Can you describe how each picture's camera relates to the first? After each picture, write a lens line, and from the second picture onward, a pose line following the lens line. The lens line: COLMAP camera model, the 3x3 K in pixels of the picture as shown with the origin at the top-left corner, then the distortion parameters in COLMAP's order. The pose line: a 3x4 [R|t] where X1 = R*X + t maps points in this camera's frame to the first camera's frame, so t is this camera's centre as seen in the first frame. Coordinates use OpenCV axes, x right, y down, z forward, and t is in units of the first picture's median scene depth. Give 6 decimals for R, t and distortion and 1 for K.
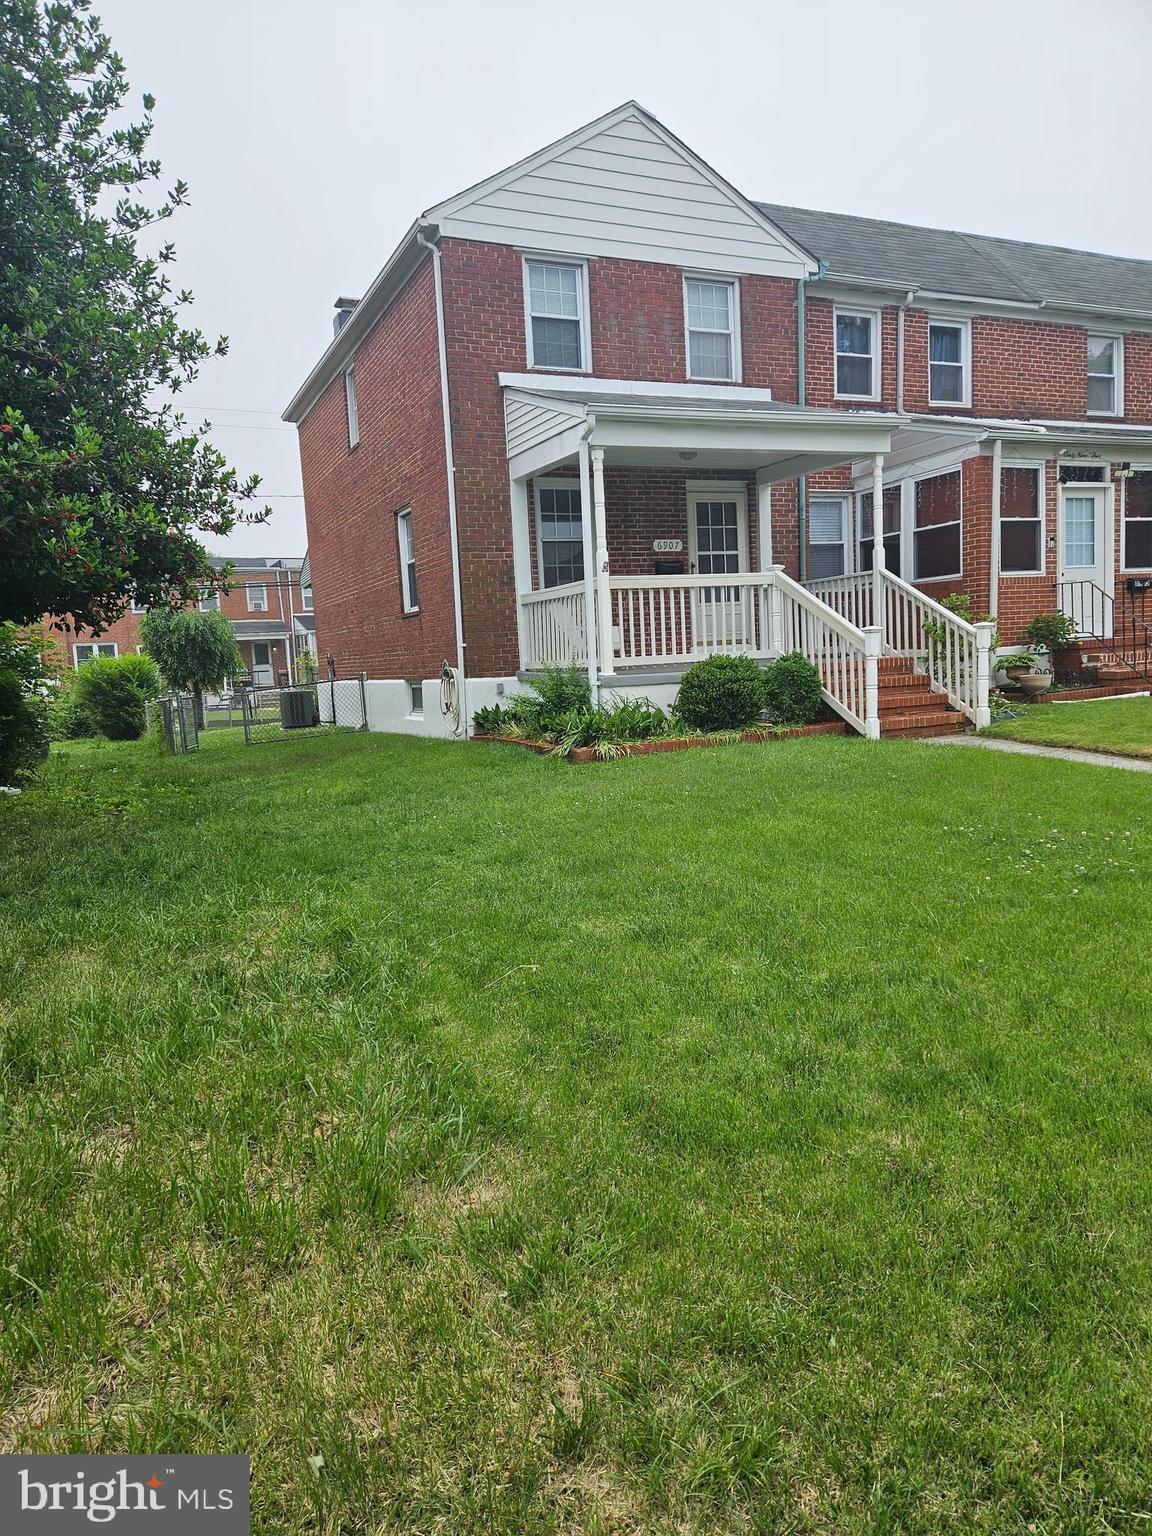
lens RADIAL K [[1041.5, 0, 586.3], [0, 1041.5, 766.2], [0, 0, 1]] dist [0.054779, -0.045086]
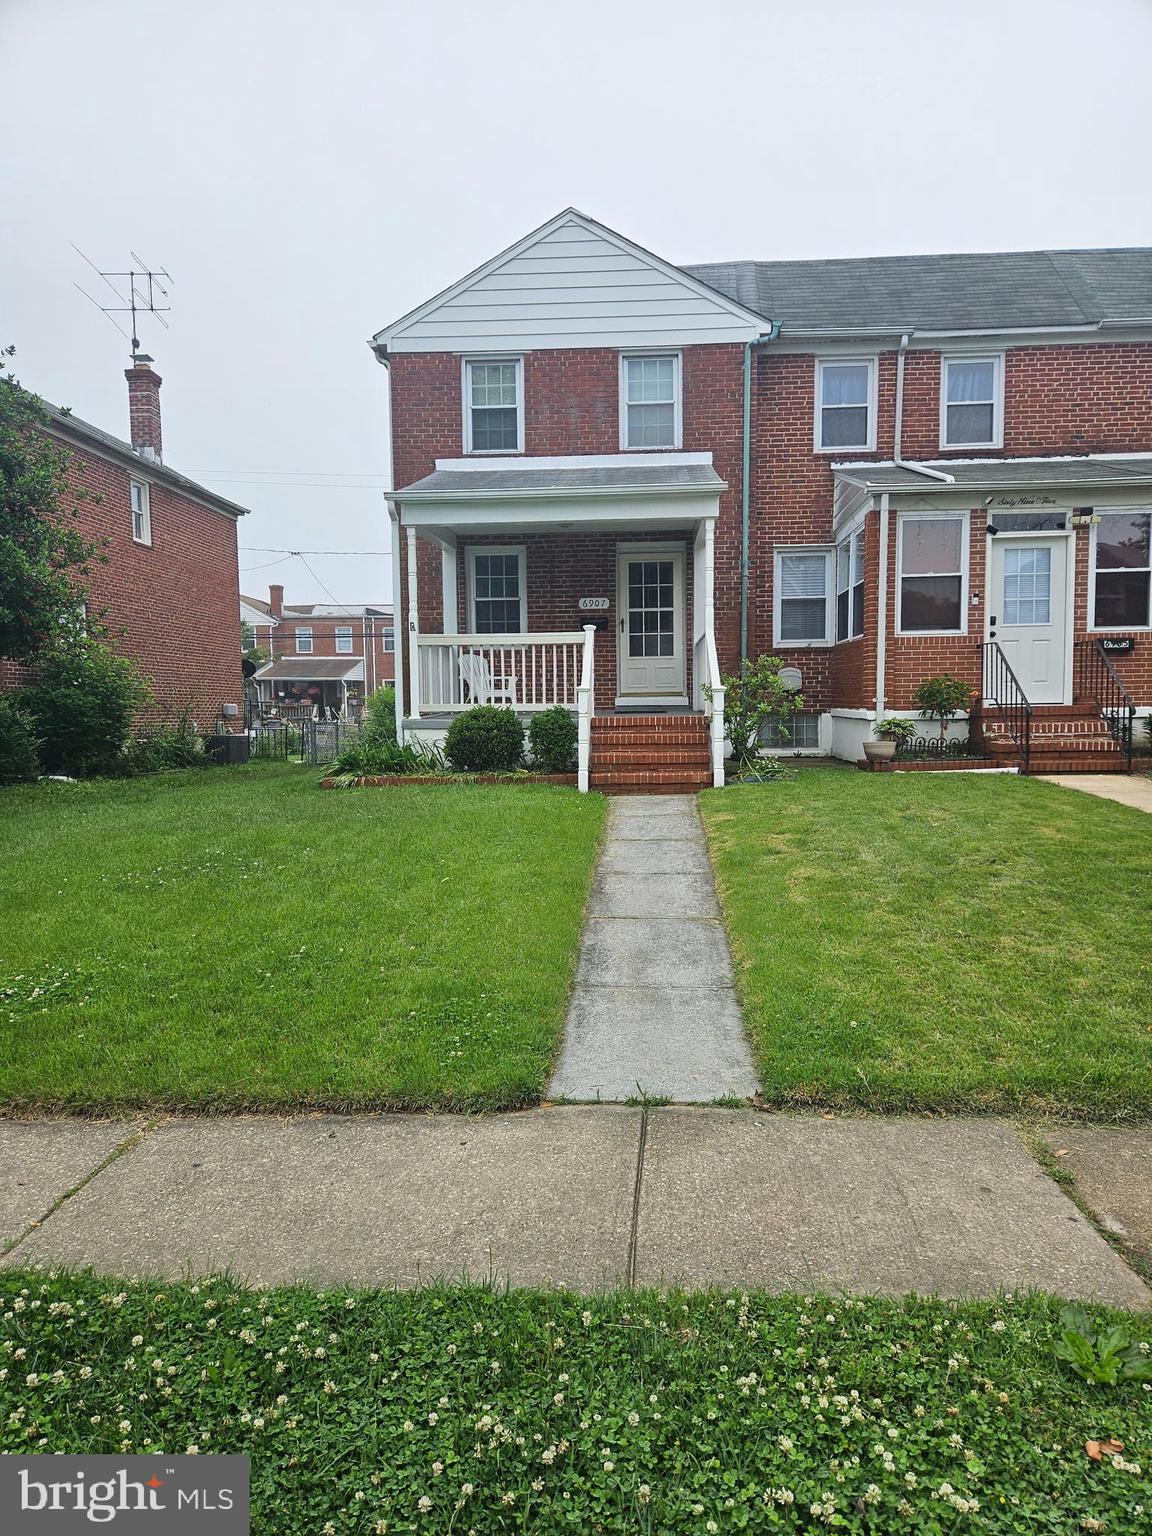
lens RADIAL K [[1041.5, 0, 584.9], [0, 1041.5, 778.9], [0, 0, 1]] dist [0.054779, -0.045086]
pose [[0.882789, 0.074983, -0.463747, 0.583177], [-0.084266, 0.996443, 0.000705, -0.029641], [0.462150, 0.038455, 0.885967, 0.042911]]
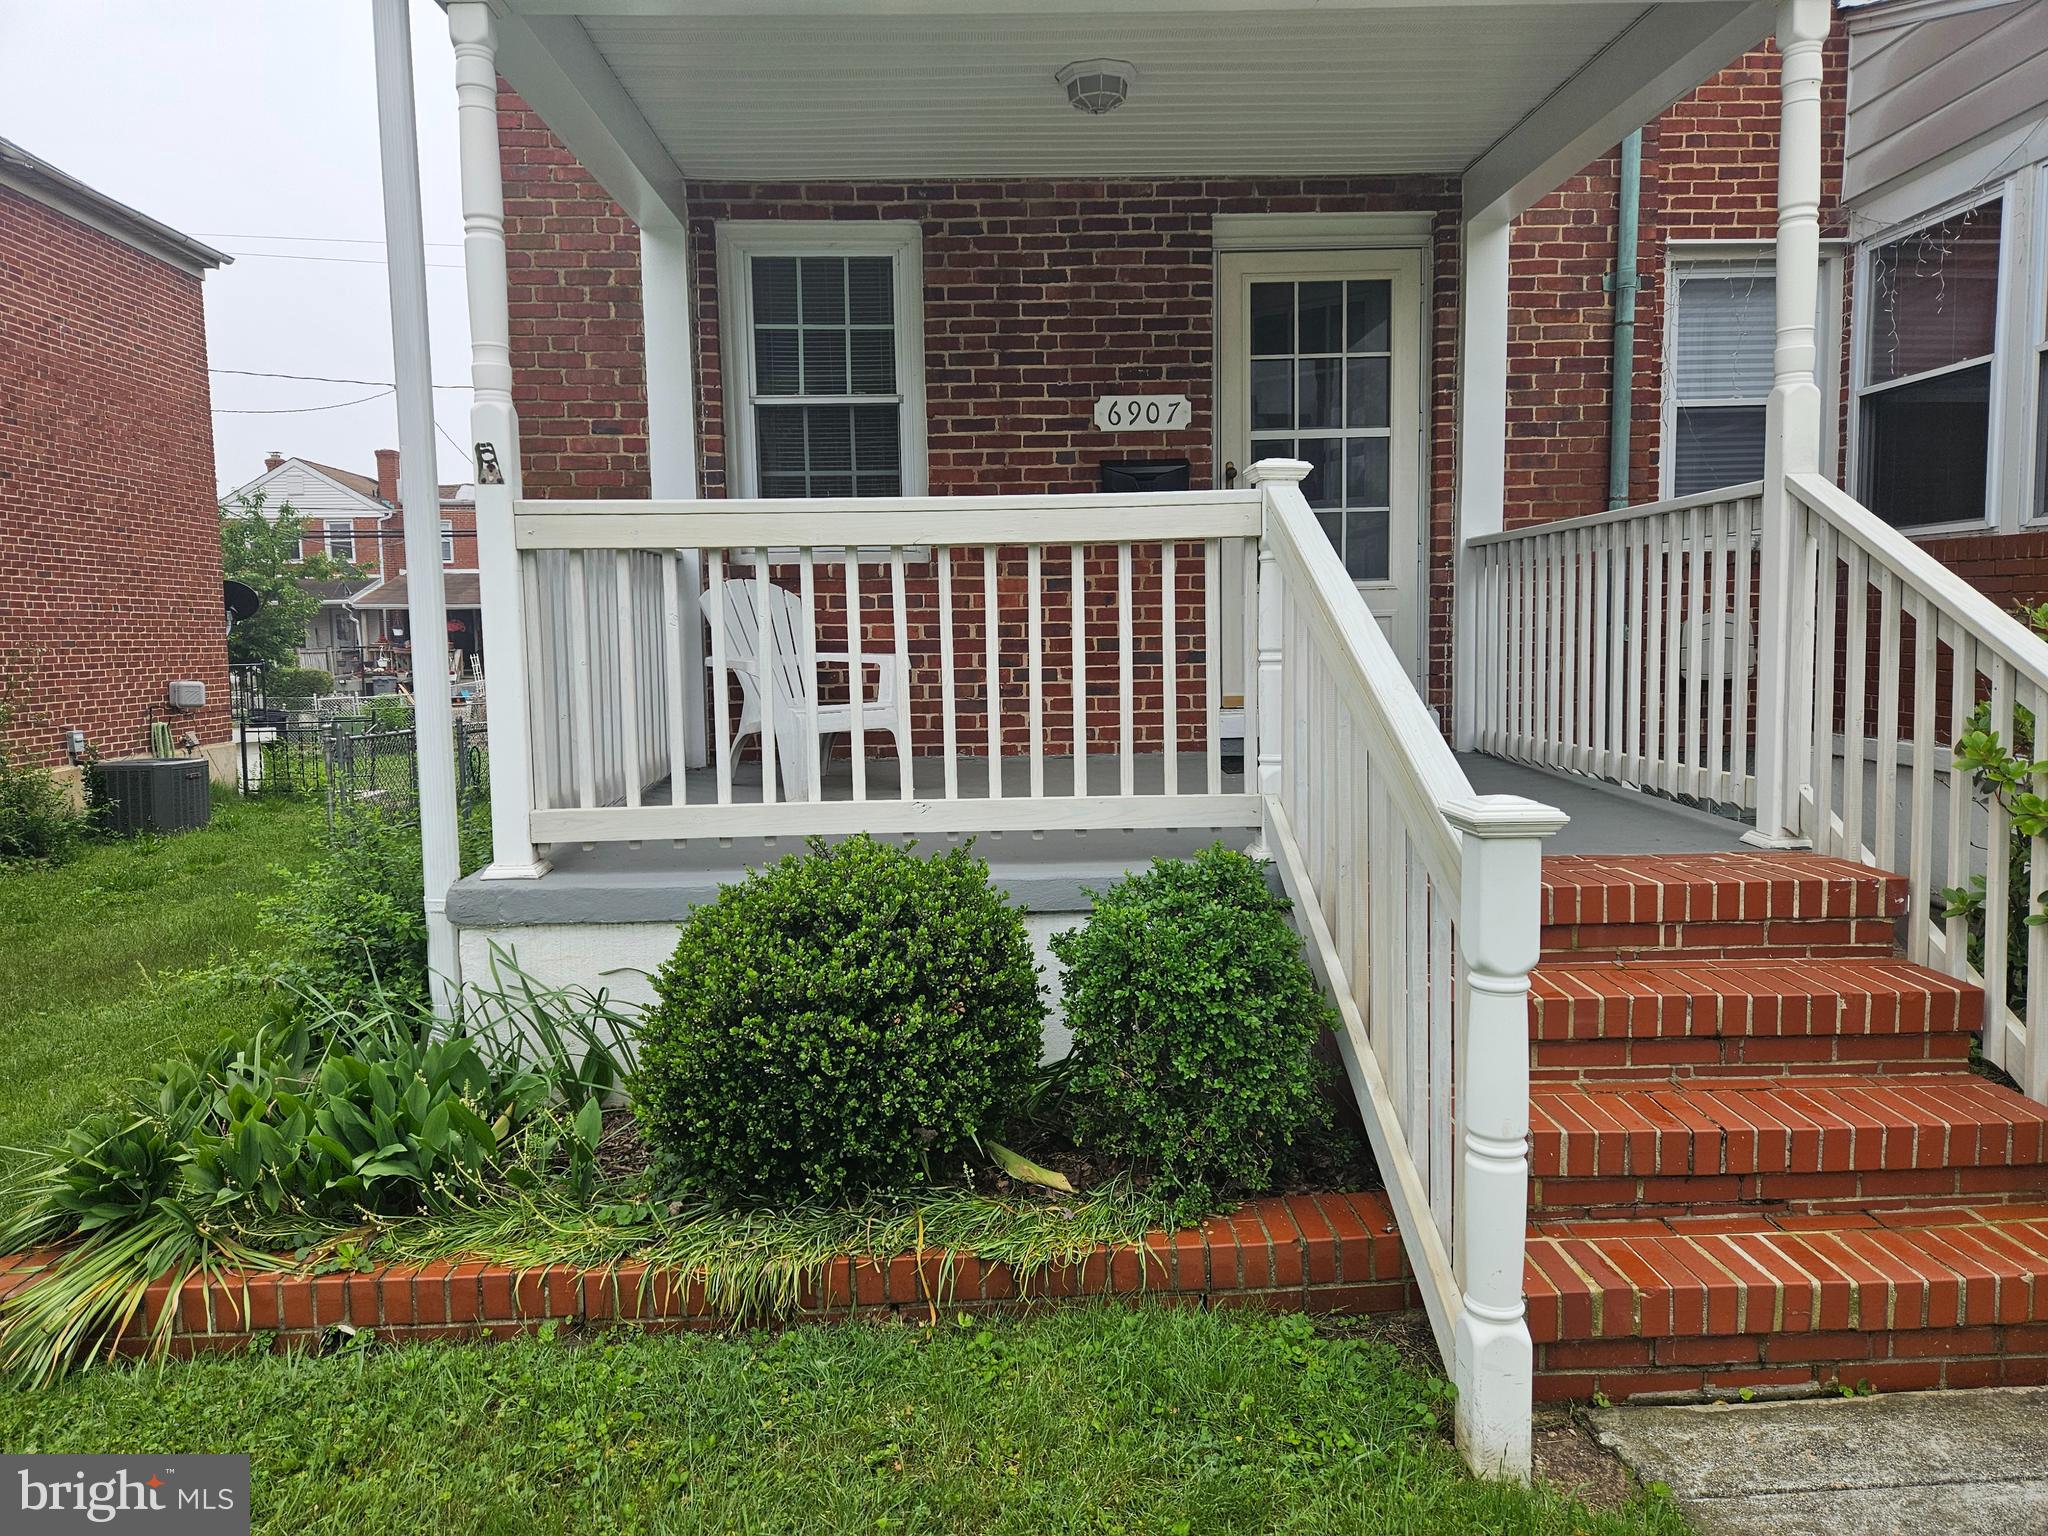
lens RADIAL K [[1388.6, 0, 1016.5], [0, 1388.6, 747.7], [0, 0, 1]] dist [0.054779, -0.045086]
pose [[0.925895, 0.065776, -0.372010, 0.213790], [-0.067968, 0.997661, 0.007233, -0.103749], [0.371616, 0.018588, 0.928201, 0.567228]]
